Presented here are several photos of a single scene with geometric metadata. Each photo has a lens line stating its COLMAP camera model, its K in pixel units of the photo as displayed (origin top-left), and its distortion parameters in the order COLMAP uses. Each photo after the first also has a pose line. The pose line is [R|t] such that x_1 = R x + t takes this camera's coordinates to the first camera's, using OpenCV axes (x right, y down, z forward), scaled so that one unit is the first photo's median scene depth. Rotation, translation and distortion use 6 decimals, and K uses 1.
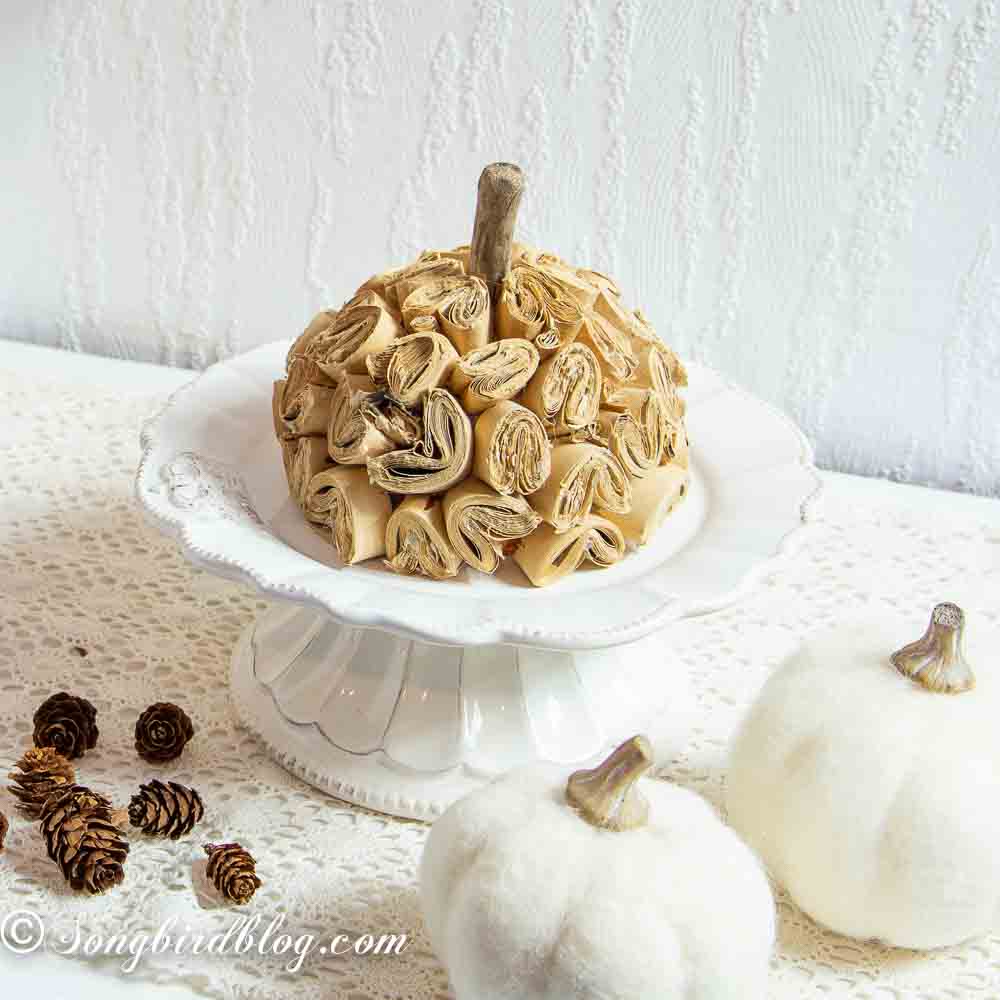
lens RADIAL K [[2151.2, 0, 163.1], [0, 2151.2, 350.4], [0, 0, 1]] dist [-0.016880, 0.199415]
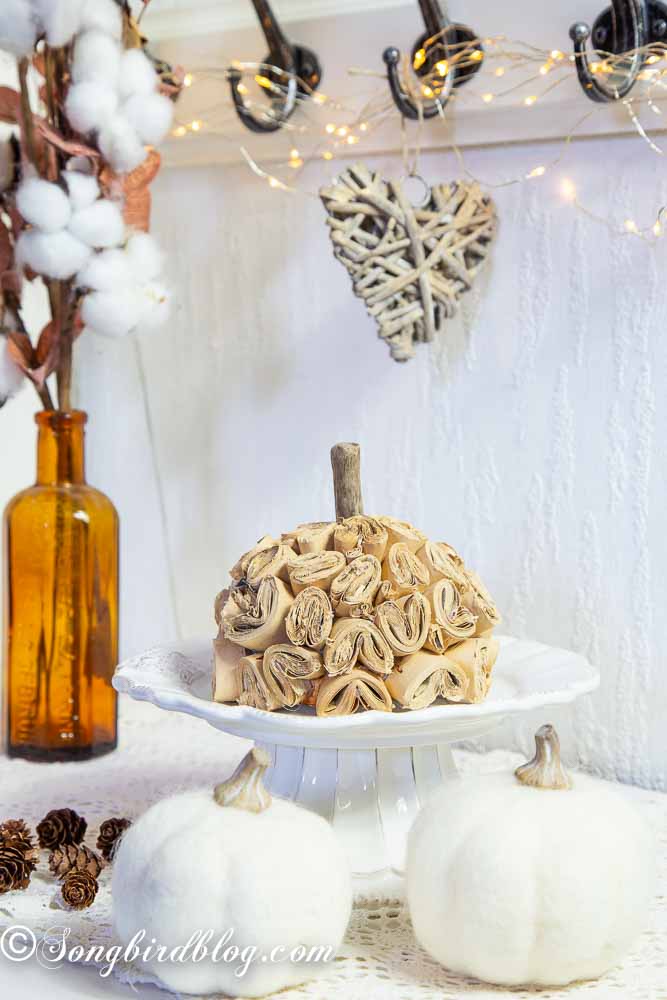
lens RADIAL K [[1905.3, 0, 350.8], [0, 1905.3, 445.5], [0, 0, 1]] dist [0.125386, 0.109481]
pose [[0.930567, 0.041452, -0.363768, 0.641959], [-0.166730, 0.932545, -0.320251, 0.340690], [0.325955, 0.358665, 0.874707, -0.159820]]
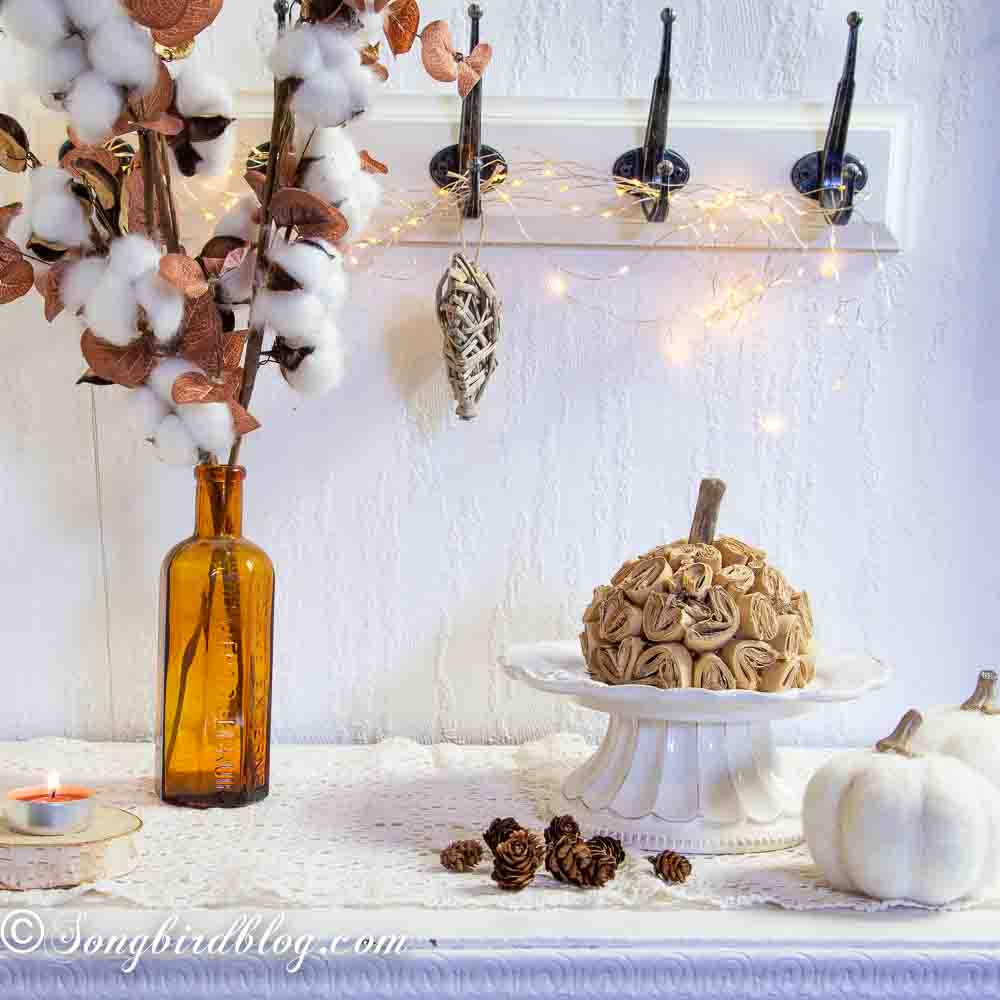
lens RADIAL K [[1562.7, 0, 375.9], [0, 1562.7, 542.4], [0, 0, 1]] dist [-0.015818, 0.034463]
pose [[0.925227, -0.007178, 0.379347, -0.620854], [0.137757, 0.937948, -0.318241, 0.354304], [-0.353524, 0.346703, 0.868803, -0.048262]]
